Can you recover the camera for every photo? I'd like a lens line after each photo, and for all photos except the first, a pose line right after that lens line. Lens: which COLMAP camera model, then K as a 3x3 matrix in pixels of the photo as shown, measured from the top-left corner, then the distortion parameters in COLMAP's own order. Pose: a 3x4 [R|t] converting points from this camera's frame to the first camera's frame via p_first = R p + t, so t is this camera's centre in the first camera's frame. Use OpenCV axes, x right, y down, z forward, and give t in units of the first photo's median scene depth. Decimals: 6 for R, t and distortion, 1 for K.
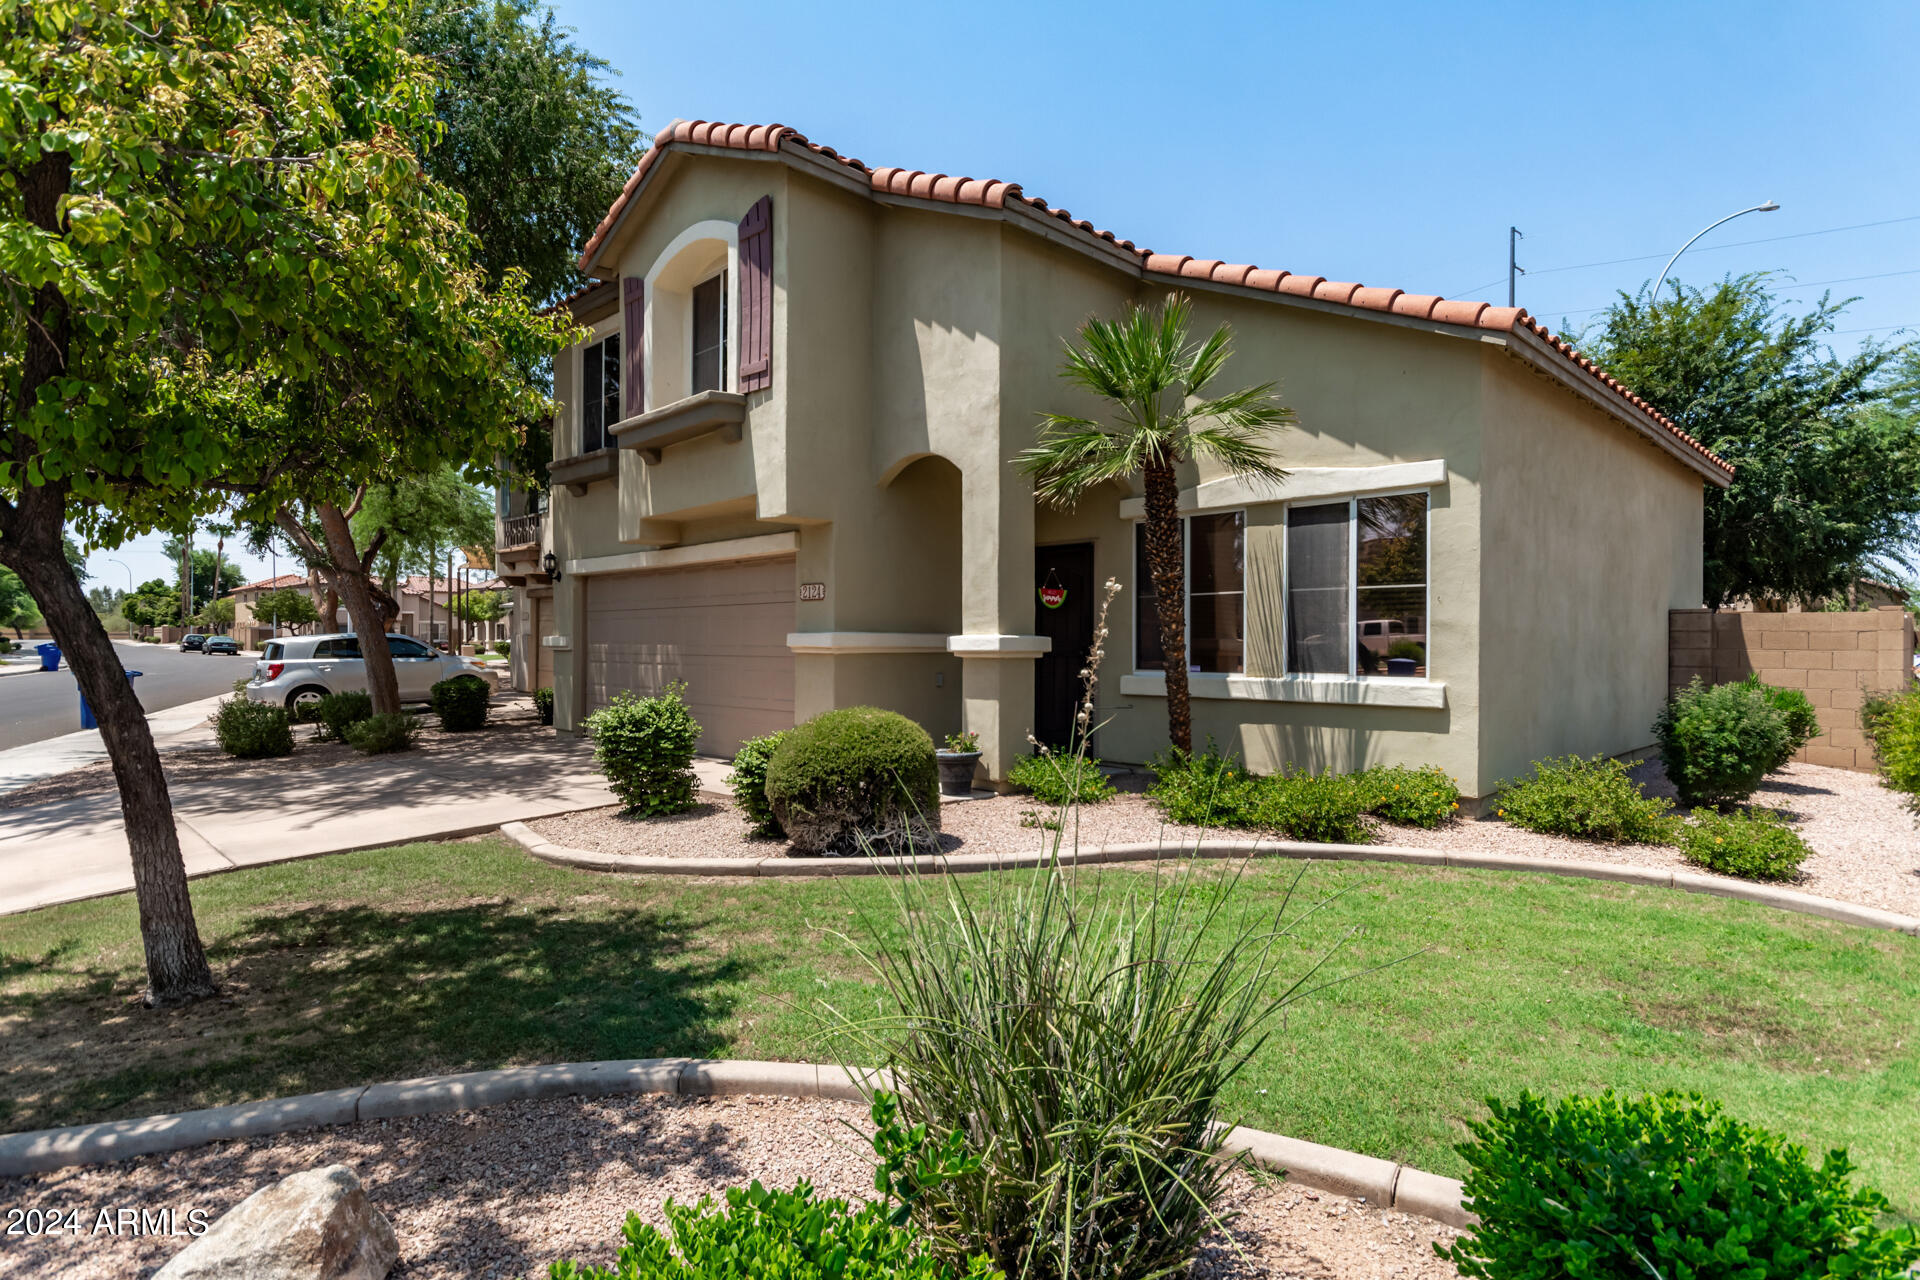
lens RADIAL K [[1056.4, 0, 959.3], [0, 1056.4, 624.3], [0, 0, 1]] dist [0.061706, 0.000373]
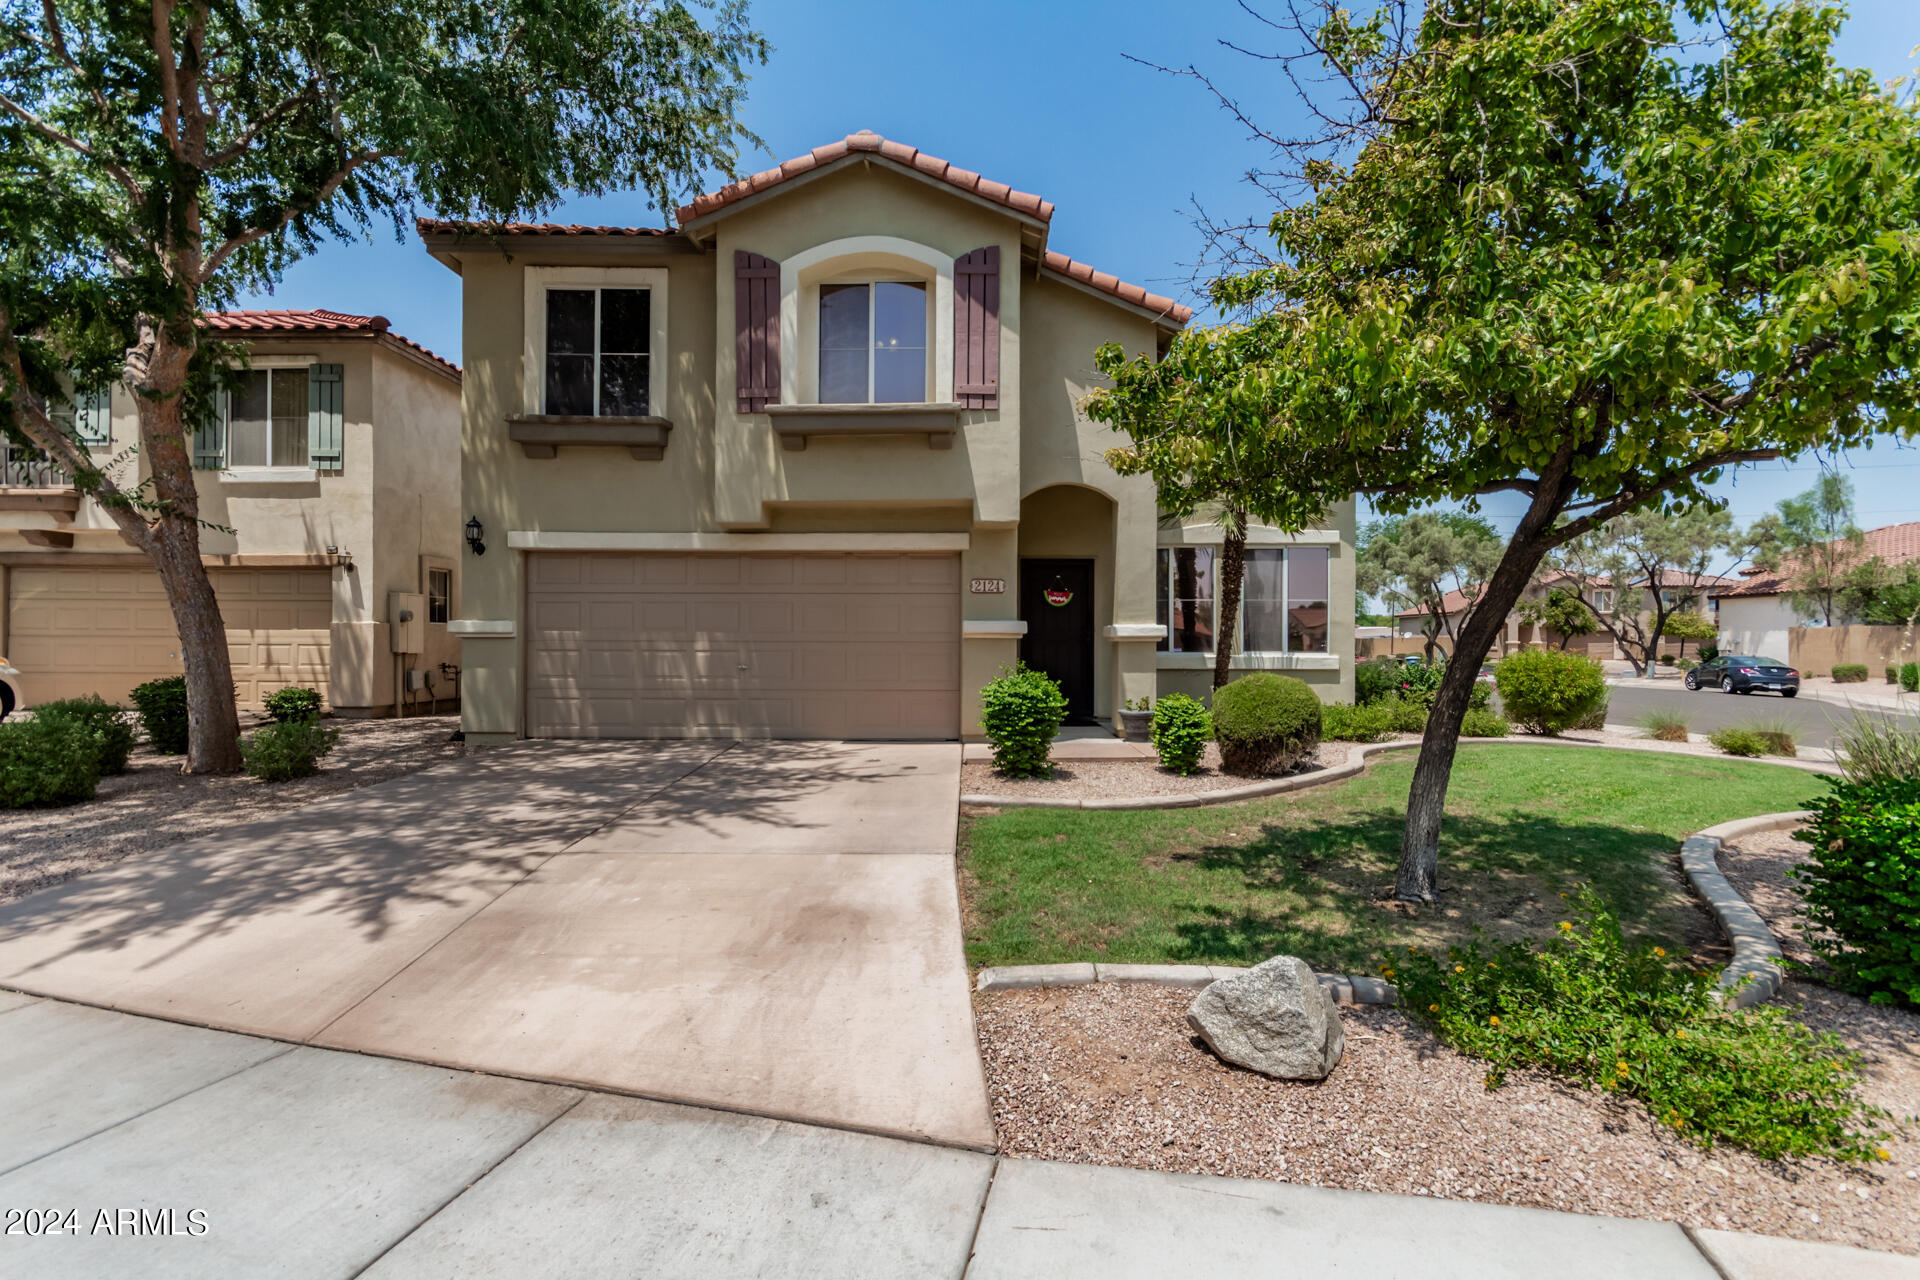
lens RADIAL K [[892.5, 0, 971.7], [0, 892.5, 642.9], [0, 0, 1]] dist [0.002645, 0.000149]
pose [[0.706285, 0.003888, 0.707917, -0.894193], [-0.017928, 0.999762, 0.012396, 0.022008], [-0.707700, -0.021447, 0.706187, 0.318051]]
